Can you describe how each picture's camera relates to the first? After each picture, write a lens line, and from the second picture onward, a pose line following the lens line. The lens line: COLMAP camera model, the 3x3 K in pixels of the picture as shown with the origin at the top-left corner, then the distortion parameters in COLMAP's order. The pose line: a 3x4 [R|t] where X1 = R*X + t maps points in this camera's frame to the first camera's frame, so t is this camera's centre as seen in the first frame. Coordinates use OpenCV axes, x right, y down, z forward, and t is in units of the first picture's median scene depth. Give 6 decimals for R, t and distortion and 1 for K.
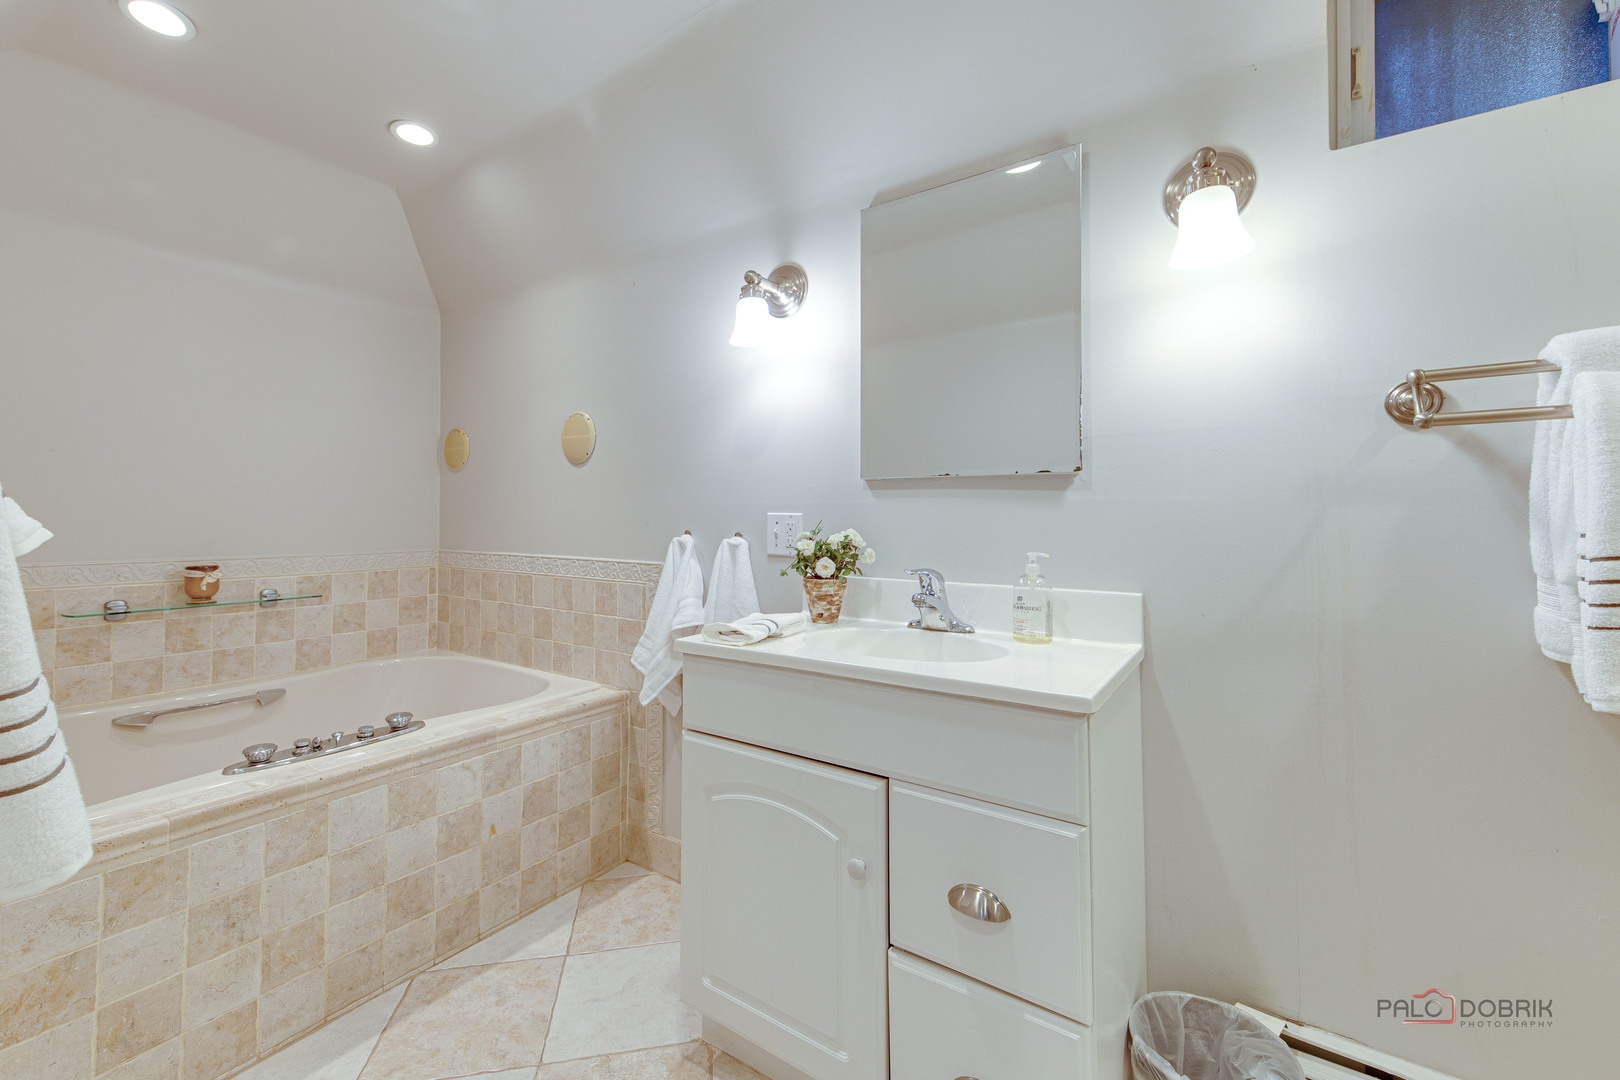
lens RADIAL K [[660.4, 0, 834.0], [0, 660.4, 495.2], [0, 0, 1]] dist [0.004394, -0.000096]
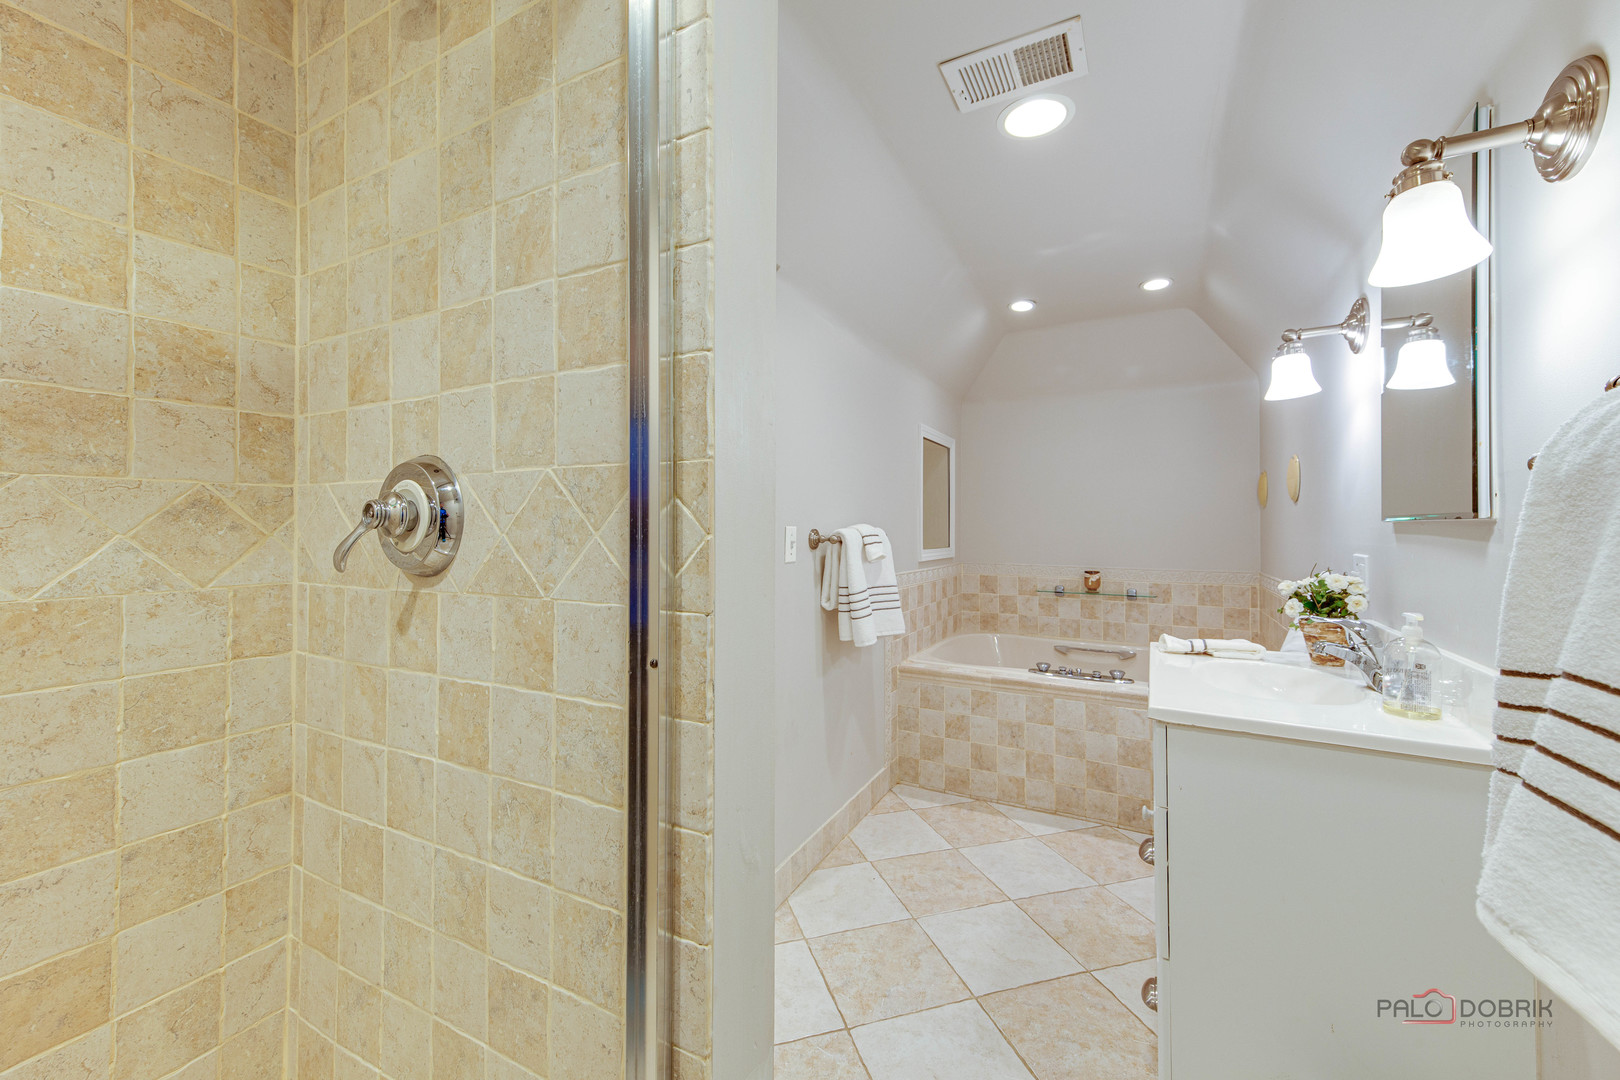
lens RADIAL K [[623.8, 0, 811.0], [0, 623.8, 533.0], [0, 0, 1]] dist [-0.000454, -0.000009]
pose [[0.113854, 0.006374, -0.993477, 0.796960], [0.023019, 0.999694, 0.009052, -0.033845], [0.993231, -0.023900, 0.113672, 0.106745]]
